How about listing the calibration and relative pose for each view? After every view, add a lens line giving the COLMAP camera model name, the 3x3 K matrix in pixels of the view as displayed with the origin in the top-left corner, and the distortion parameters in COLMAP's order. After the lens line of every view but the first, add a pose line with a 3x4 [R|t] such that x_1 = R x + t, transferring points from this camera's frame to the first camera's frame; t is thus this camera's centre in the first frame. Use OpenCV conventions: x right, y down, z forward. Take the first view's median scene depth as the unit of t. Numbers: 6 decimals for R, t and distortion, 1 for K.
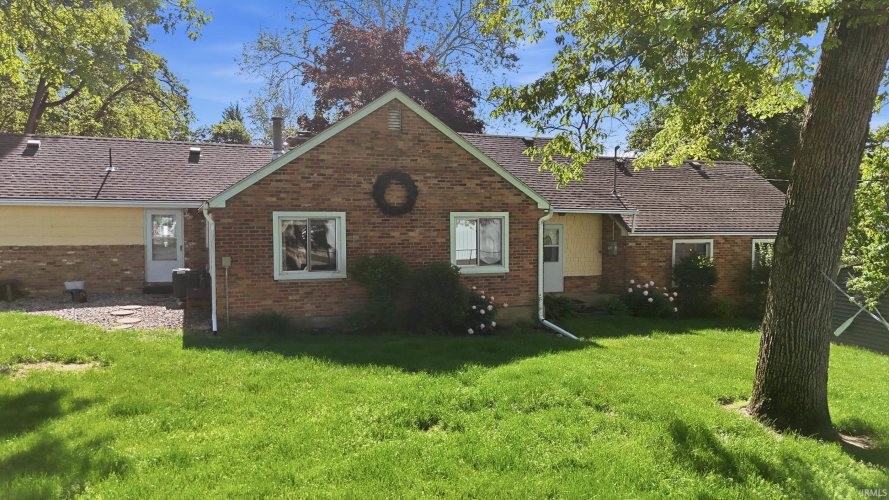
lens RADIAL K [[666.7, 0, 455.2], [0, 666.7, 252.2], [0, 0, 1]] dist [0.091380, -0.091243]
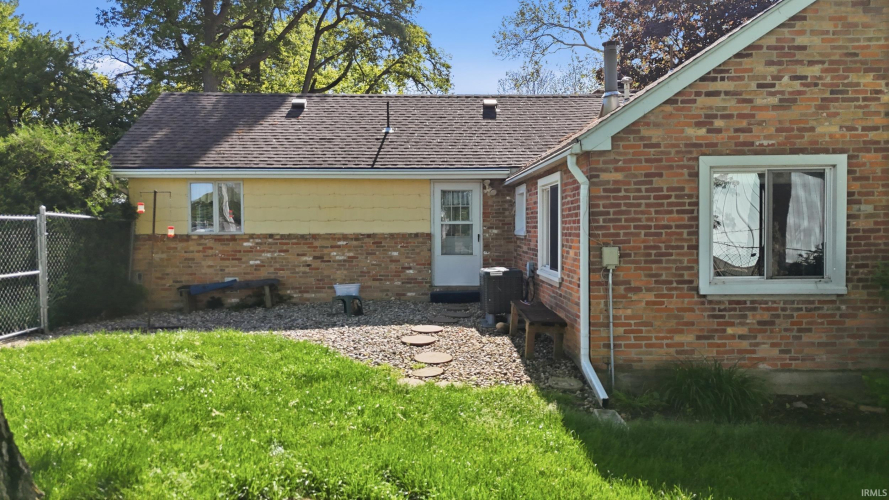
lens RADIAL K [[666.7, 0, 455.2], [0, 666.7, 252.2], [0, 0, 1]] dist [0.091380, -0.091243]
pose [[0.944756, 0.006524, -0.327711, -0.257756], [-0.005935, 0.999978, 0.002800, 0.008985], [0.327722, -0.000700, 0.944774, 0.435109]]
